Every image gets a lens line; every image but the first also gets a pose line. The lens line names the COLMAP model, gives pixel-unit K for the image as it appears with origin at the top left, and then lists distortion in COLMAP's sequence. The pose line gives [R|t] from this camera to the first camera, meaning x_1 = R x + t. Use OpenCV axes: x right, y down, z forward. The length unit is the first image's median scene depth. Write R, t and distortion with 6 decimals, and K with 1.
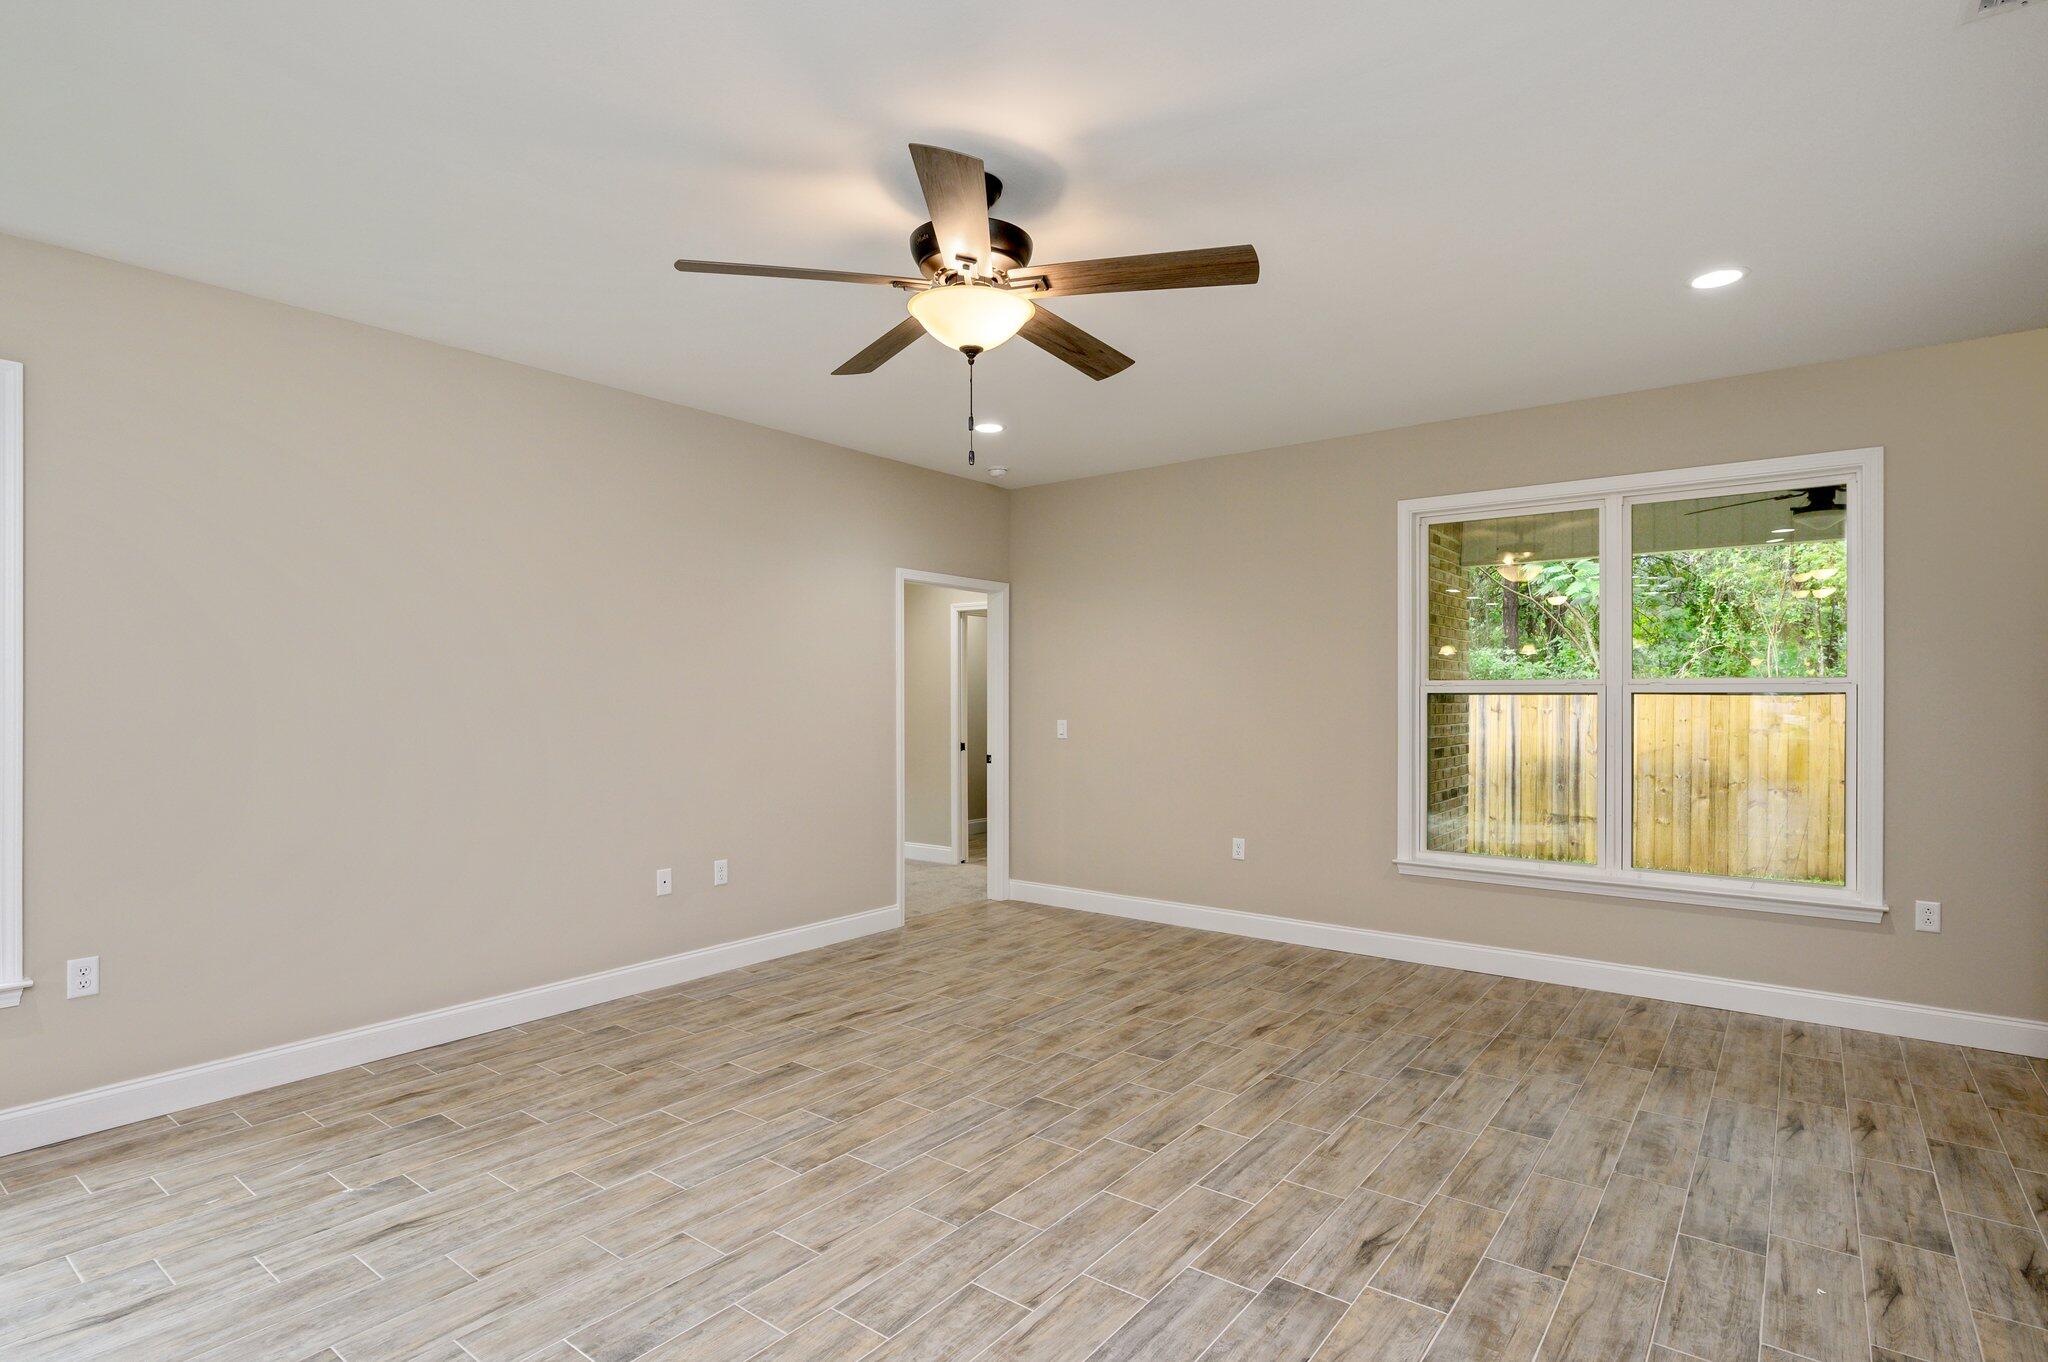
lens RADIAL K [[1004.7, 0, 1042.4], [0, 1004.7, 698.4], [0, 0, 1]] dist [0.000811, 0.001503]
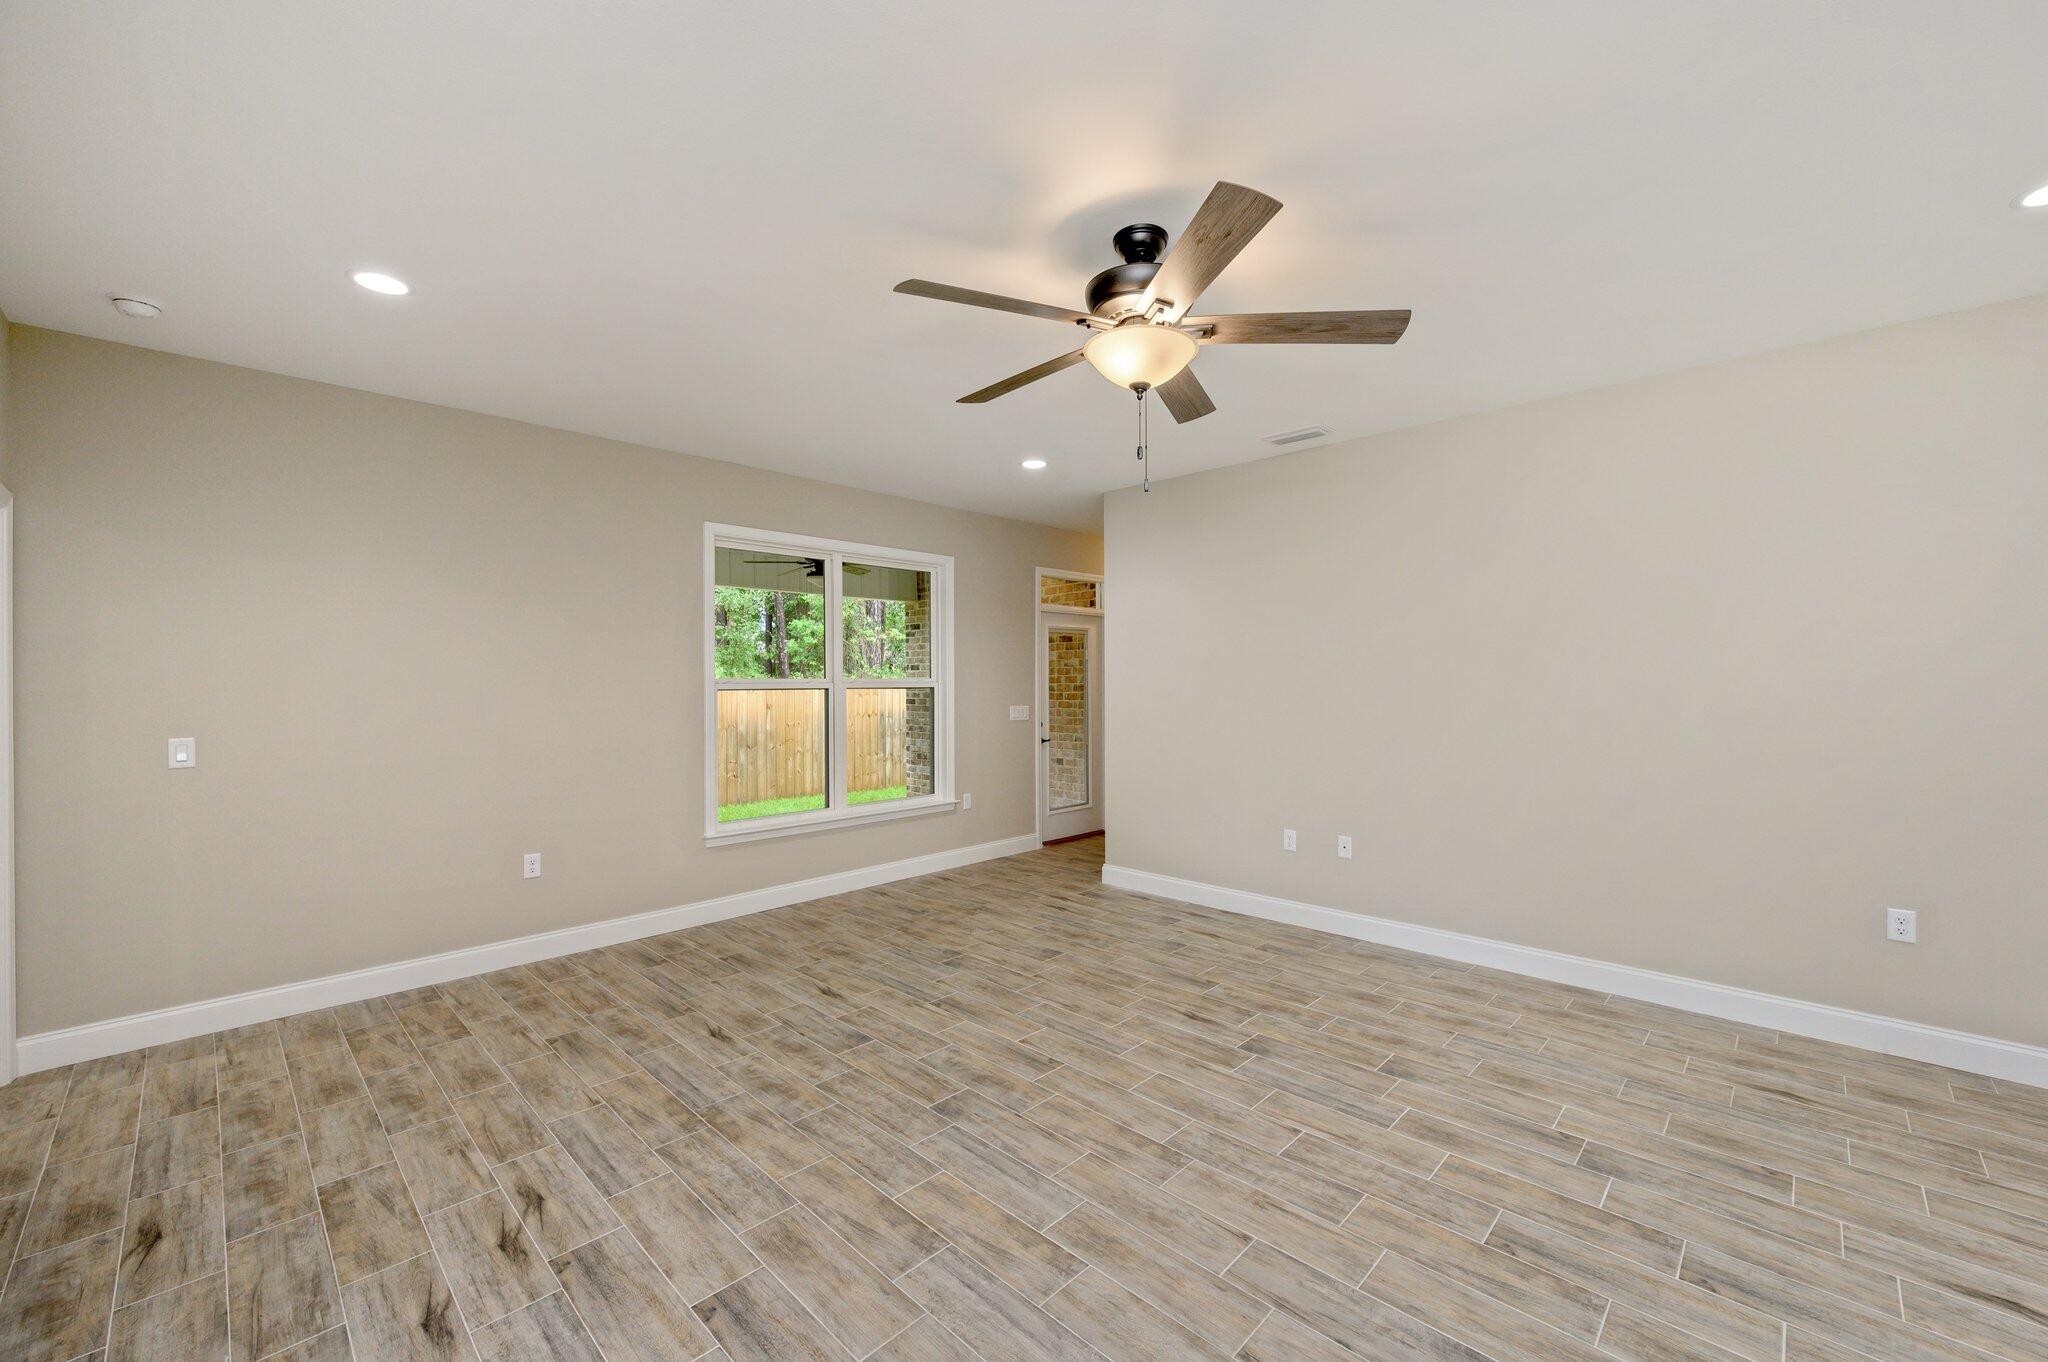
lens RADIAL K [[804.3, 0, 1019.6], [0, 804.3, 675.4], [0, 0, 1]] dist [0.001383, -0.000843]
pose [[0.136915, 0.007832, 0.990552, -0.722312], [0.006876, 0.999937, -0.008857, -0.014896], [-0.990559, 0.008023, 0.136853, 0.750741]]
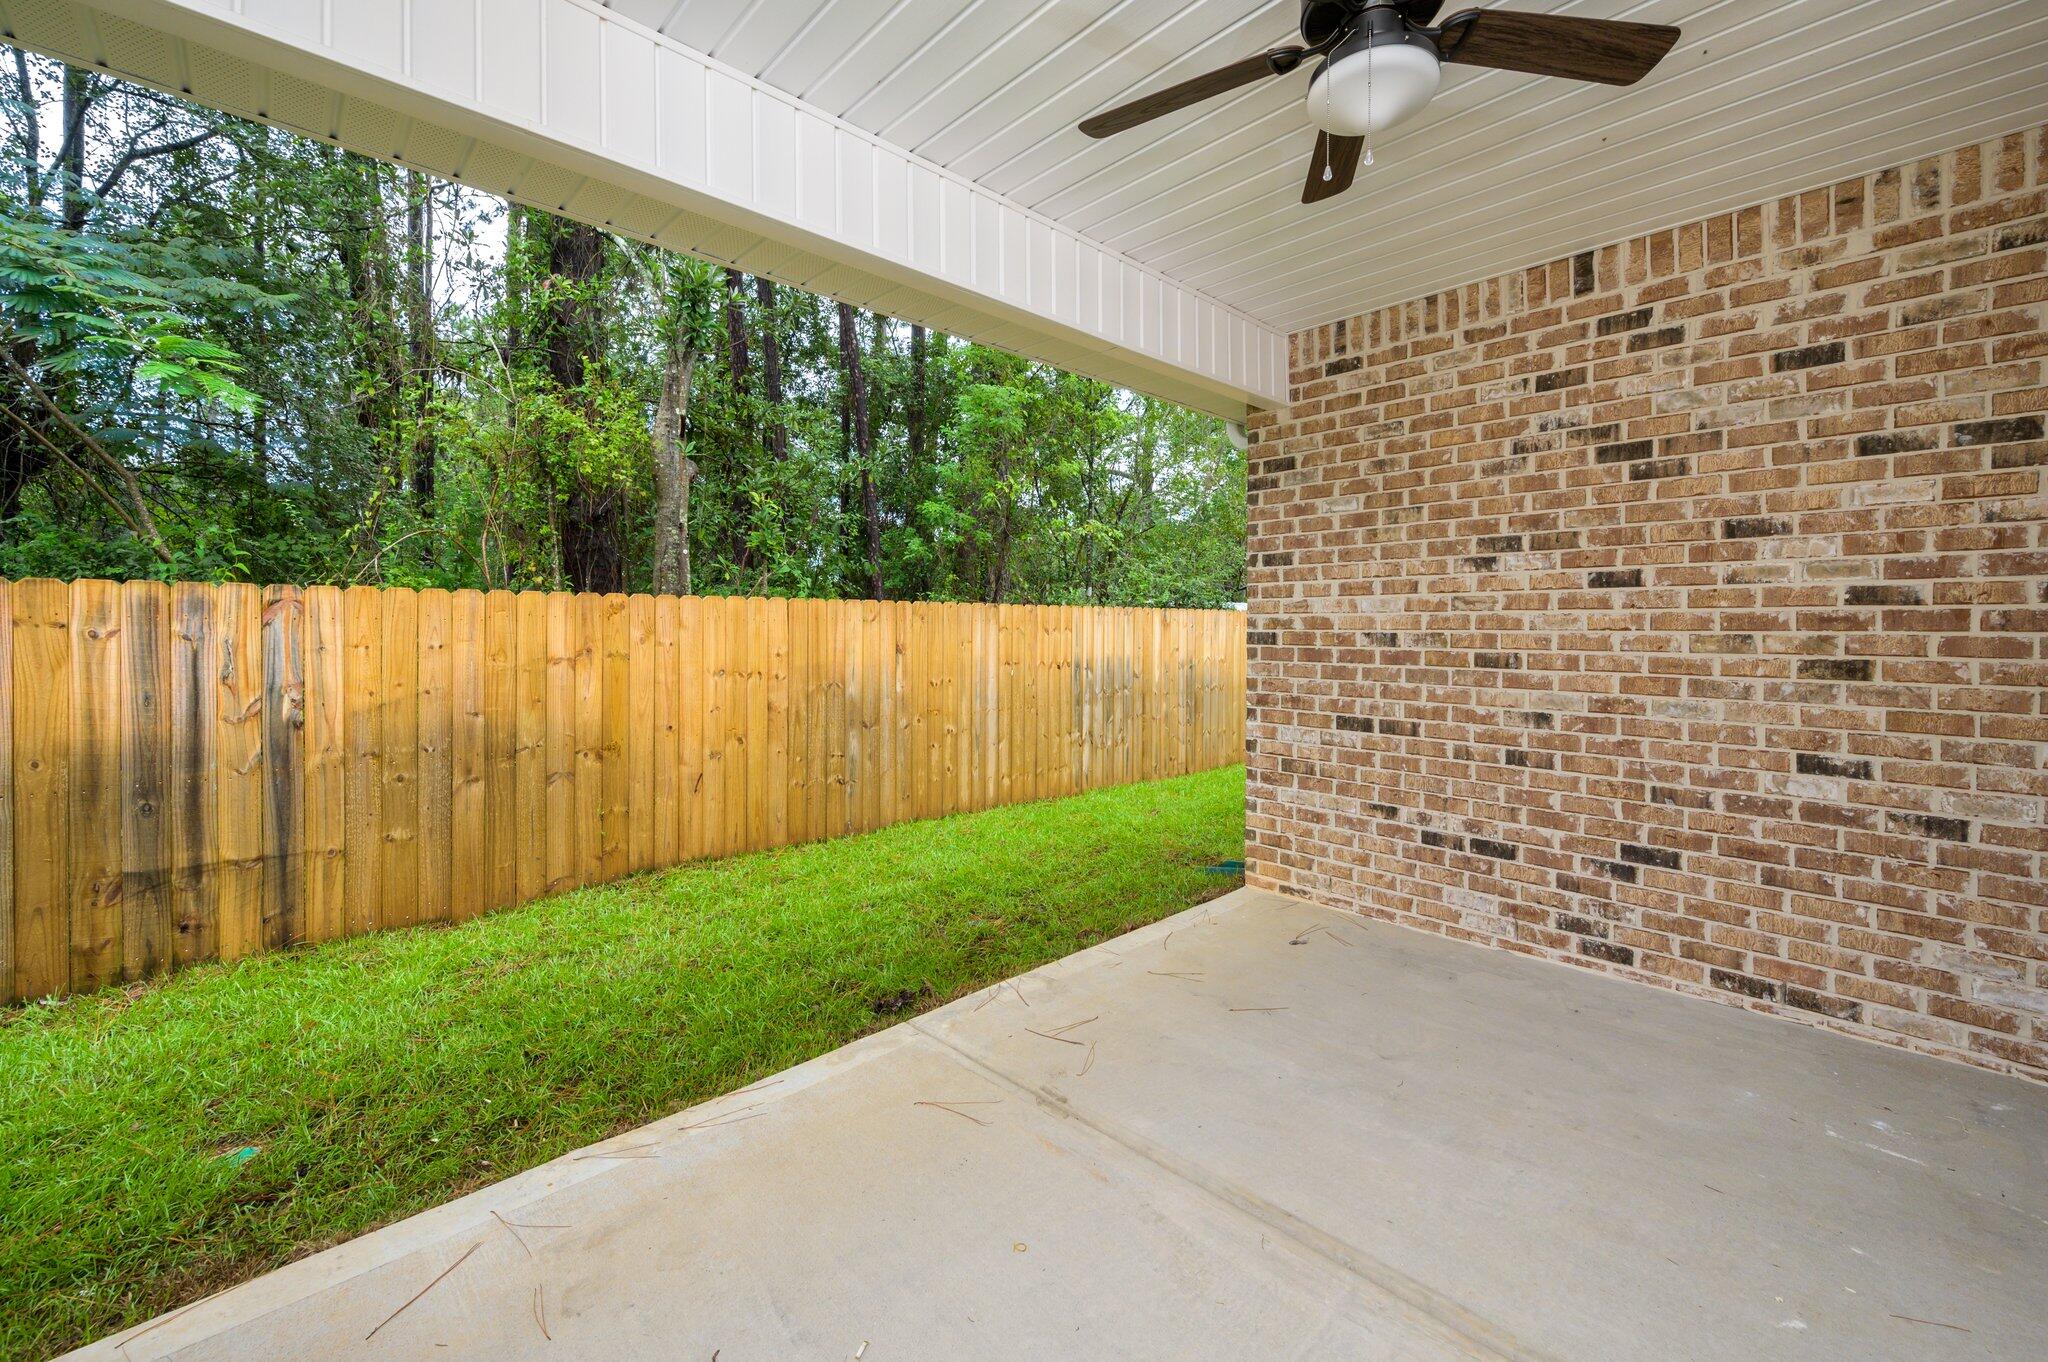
lens RADIAL K [[804.3, 0, 1016.5], [0, 804.3, 639.7], [0, 0, 1]] dist [0.001383, -0.000843]
pose [[0.181975, -0.012957, 0.983218, 0.702588], [0.000350, 0.999914, 0.013112, 0.033141], [-0.983303, -0.002042, 0.181964, 1.635838]]
